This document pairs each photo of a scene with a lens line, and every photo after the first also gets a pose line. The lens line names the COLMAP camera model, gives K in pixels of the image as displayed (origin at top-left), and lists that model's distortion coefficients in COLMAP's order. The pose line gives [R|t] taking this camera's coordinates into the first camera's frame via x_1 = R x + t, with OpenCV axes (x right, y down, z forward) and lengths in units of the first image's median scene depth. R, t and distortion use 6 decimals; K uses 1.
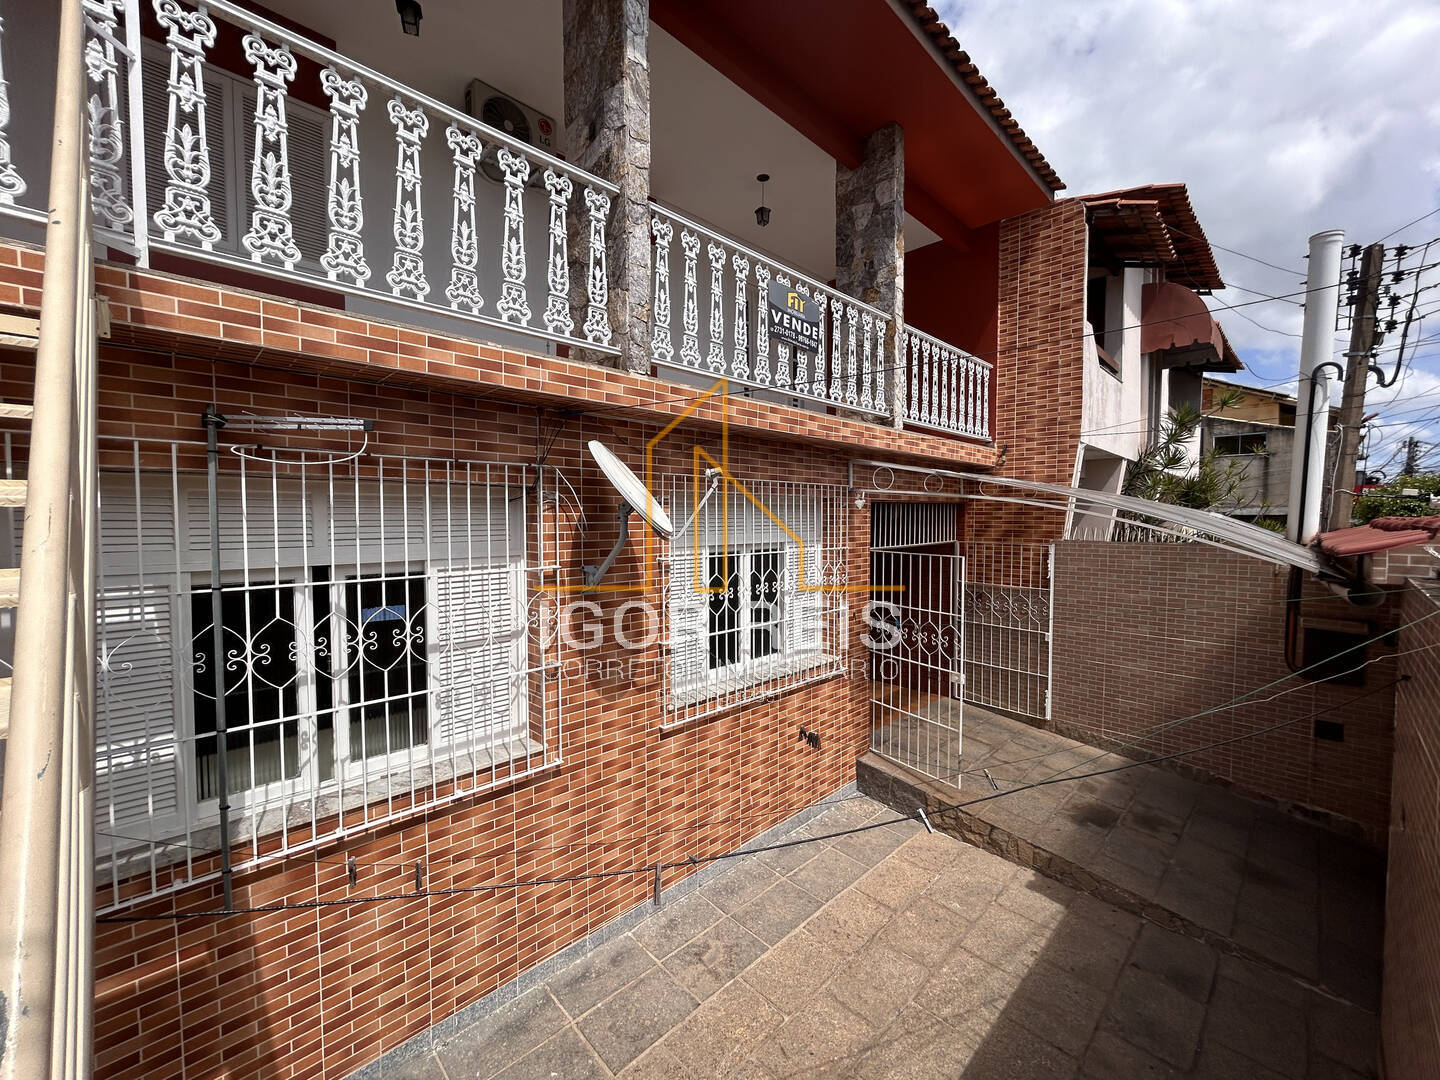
lens RADIAL K [[584.0, 0, 718.6], [0, 584.0, 541.9], [0, 0, 1]] dist [0.001026, 0.000919]
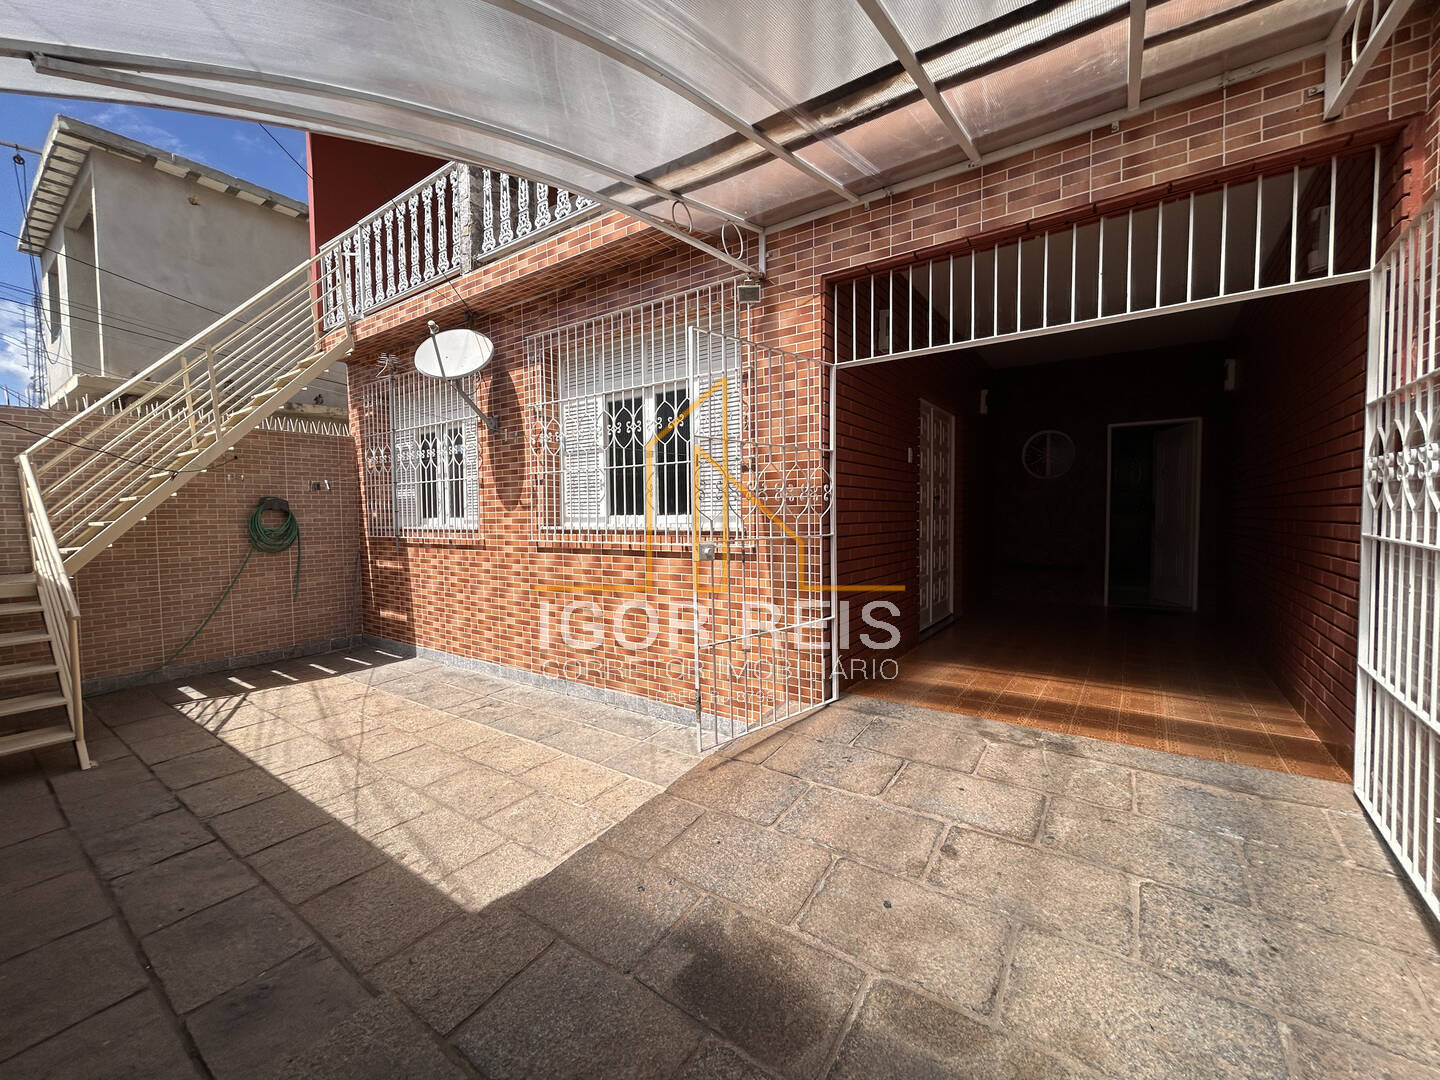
lens RADIAL K [[584.0, 0, 718.6], [0, 584.0, 541.9], [0, 0, 1]] dist [0.001026, 0.000919]
pose [[0.172588, 0.038683, -0.984234, 1.274659], [-0.033424, 0.998883, 0.033398, 0.276483], [0.984427, 0.027133, 0.173688, 1.226500]]
